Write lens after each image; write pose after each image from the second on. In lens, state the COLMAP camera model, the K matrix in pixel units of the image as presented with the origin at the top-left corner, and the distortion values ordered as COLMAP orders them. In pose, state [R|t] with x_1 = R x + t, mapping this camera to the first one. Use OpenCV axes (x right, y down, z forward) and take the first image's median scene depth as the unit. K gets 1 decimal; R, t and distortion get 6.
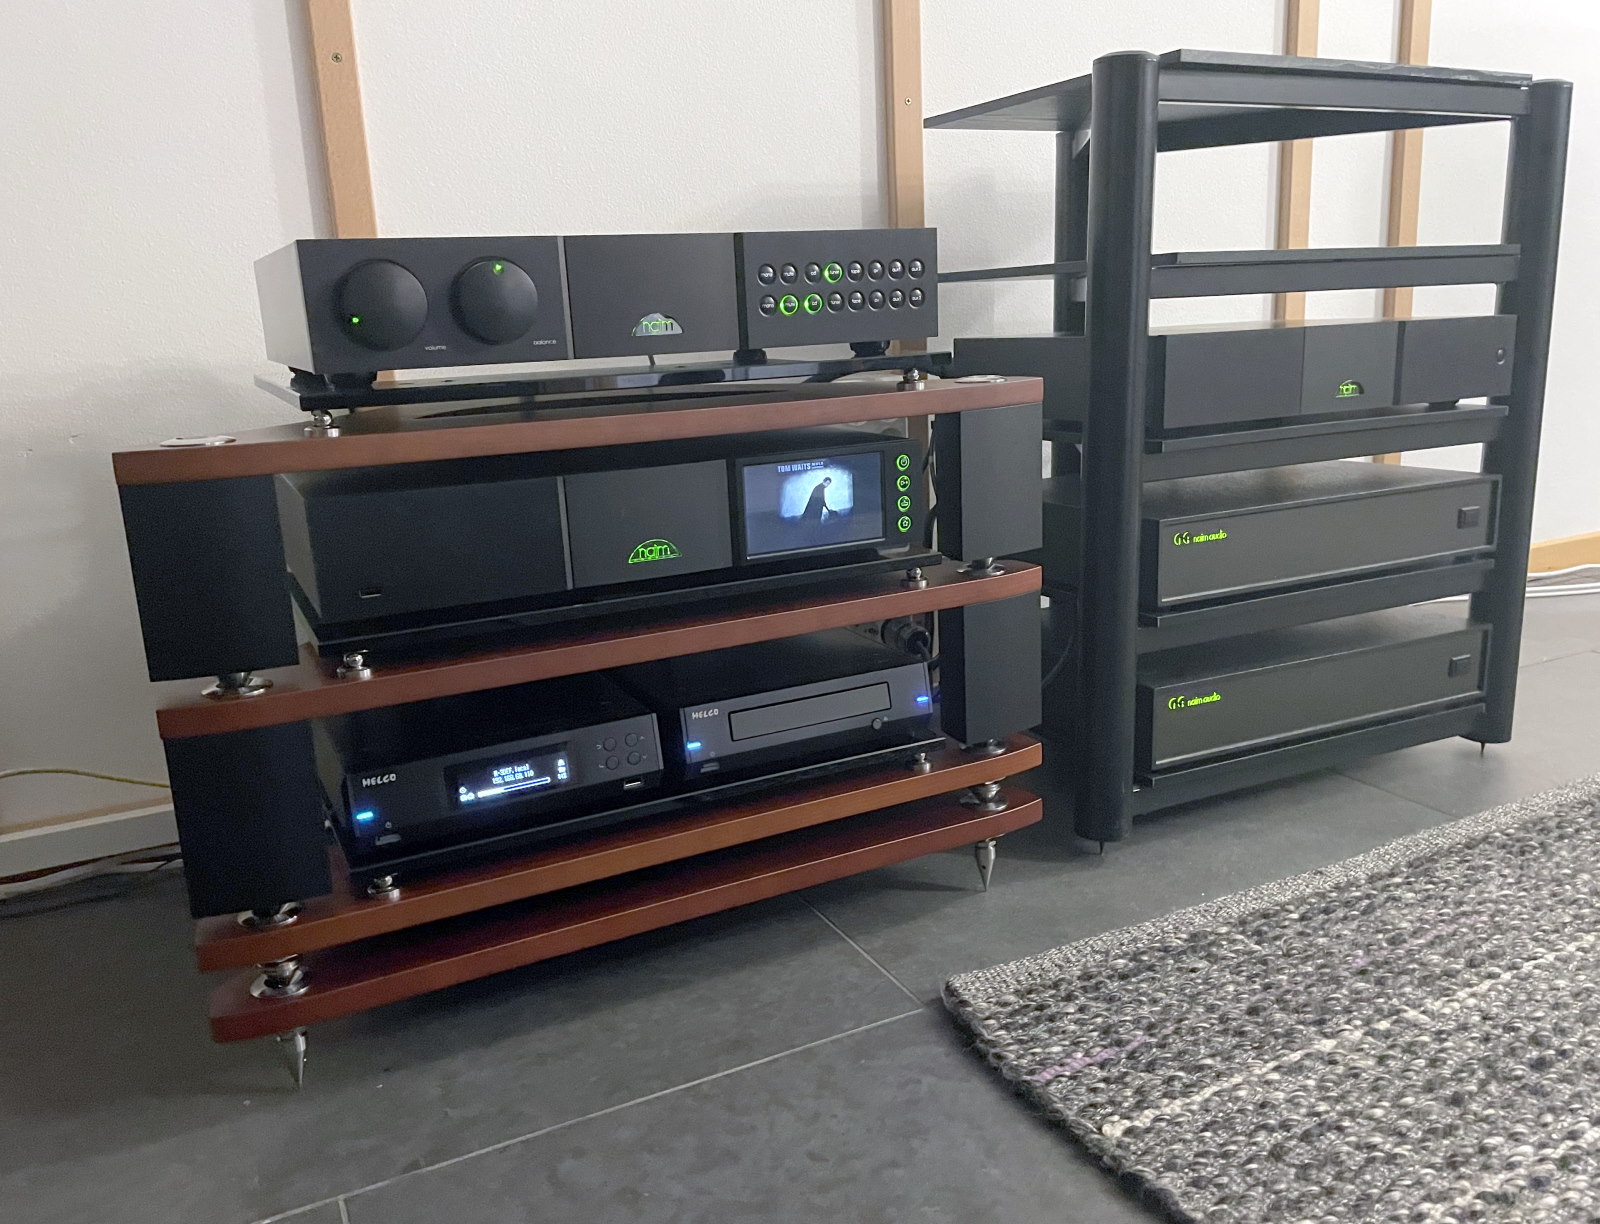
lens RADIAL K [[1271.0, 0, 784.0], [0, 1271.0, 596.2], [0, 0, 1]] dist [0.072568, -0.082845]
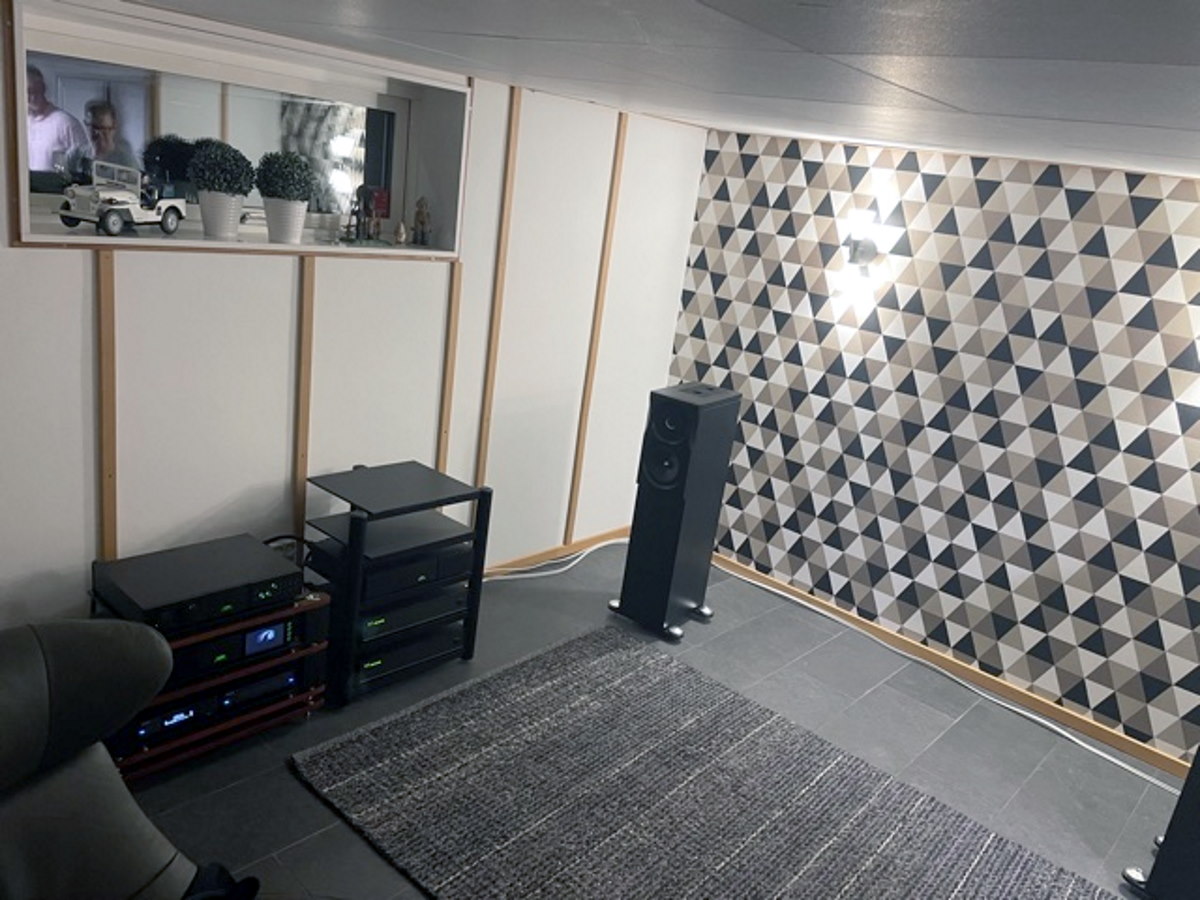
lens RADIAL K [[896.9, 0, 596.7], [0, 896.9, 449.7], [0, 0, 1]] dist [0.053046, -0.066003]
pose [[0.916313, 0.054538, 0.396733, -0.175124], [-0.086739, 0.994195, 0.063667, -0.921691], [-0.390957, -0.092751, 0.915724, -1.891617]]
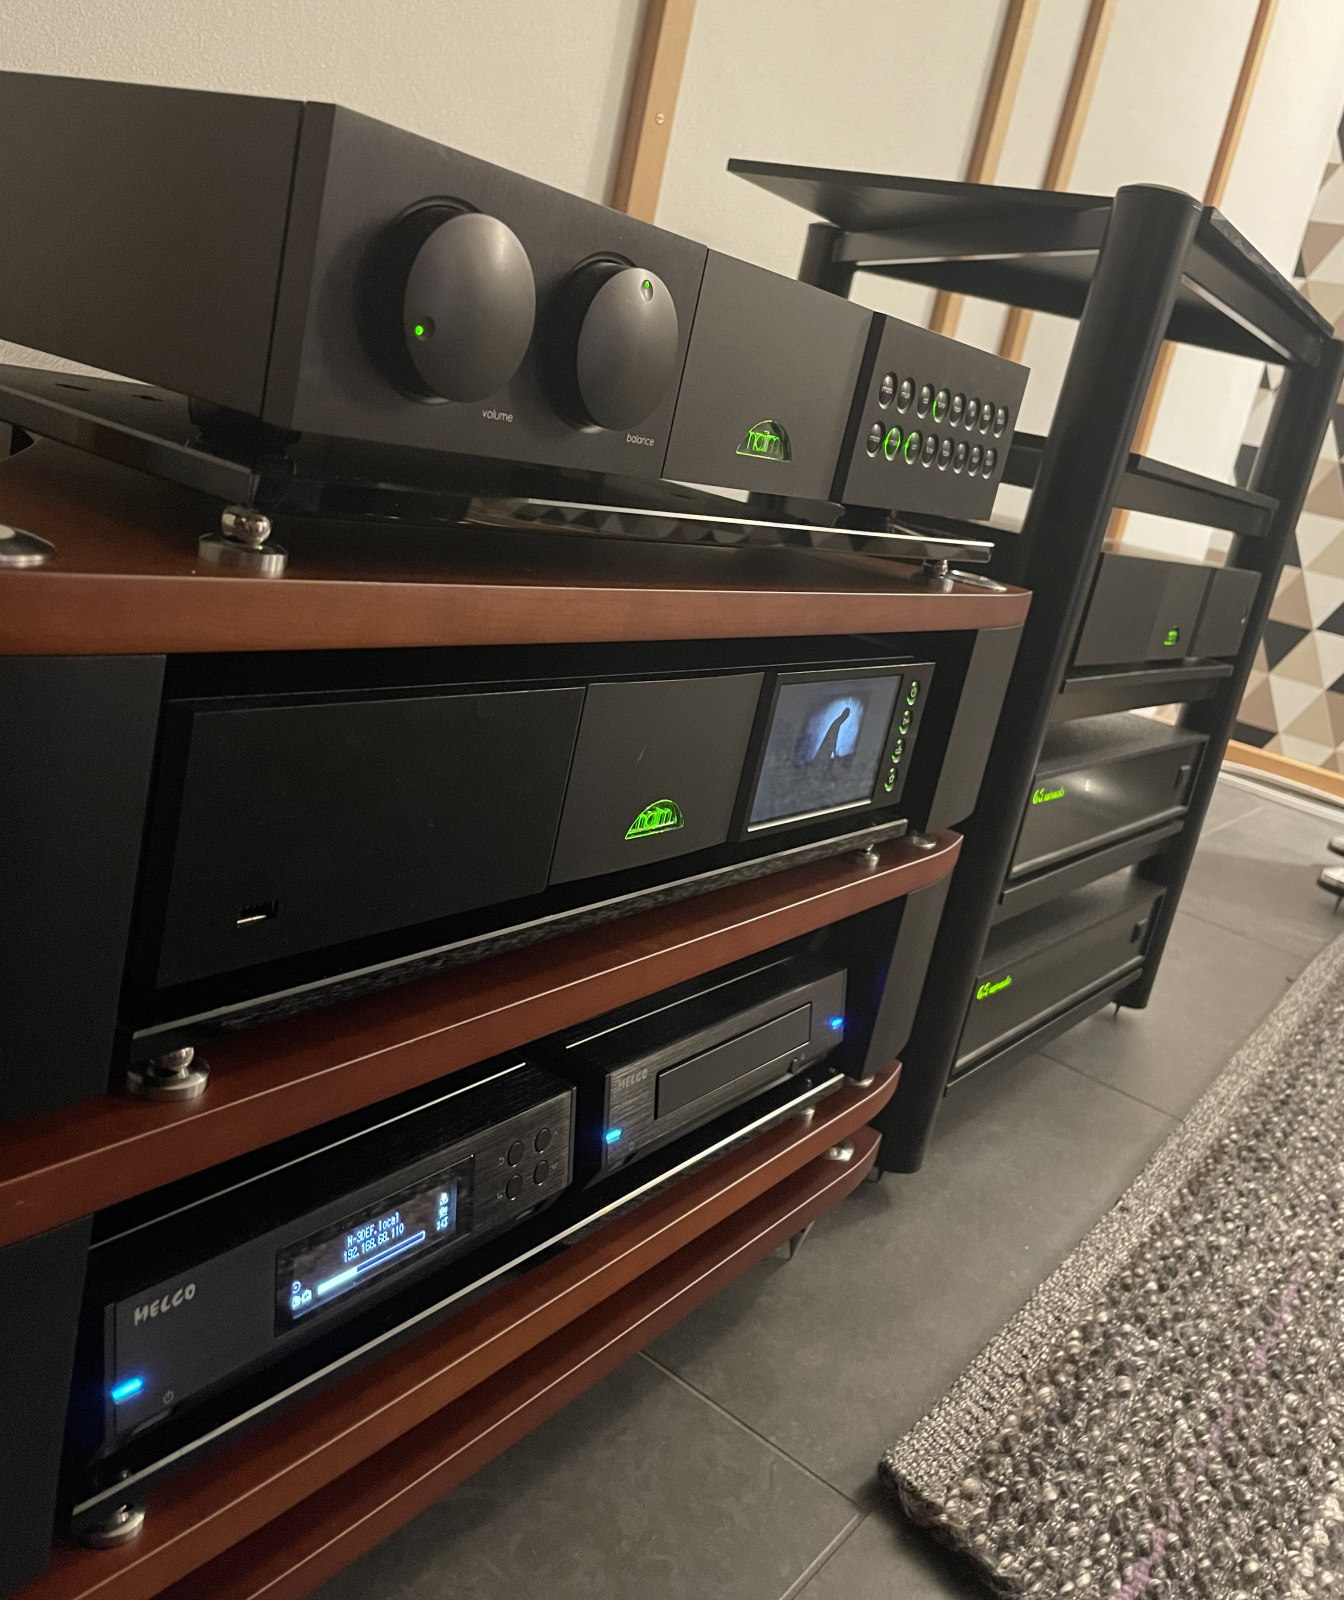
lens RADIAL K [[1367.1, 0, 658.3], [0, 1367.1, 700.2], [0, 0, 1]] dist [0.026616, -0.044008]
pose [[0.864017, 0.122919, 0.488226, -0.387847], [-0.137837, 0.990440, -0.005428, -0.080997], [-0.484226, -0.062606, 0.872700, 0.456477]]
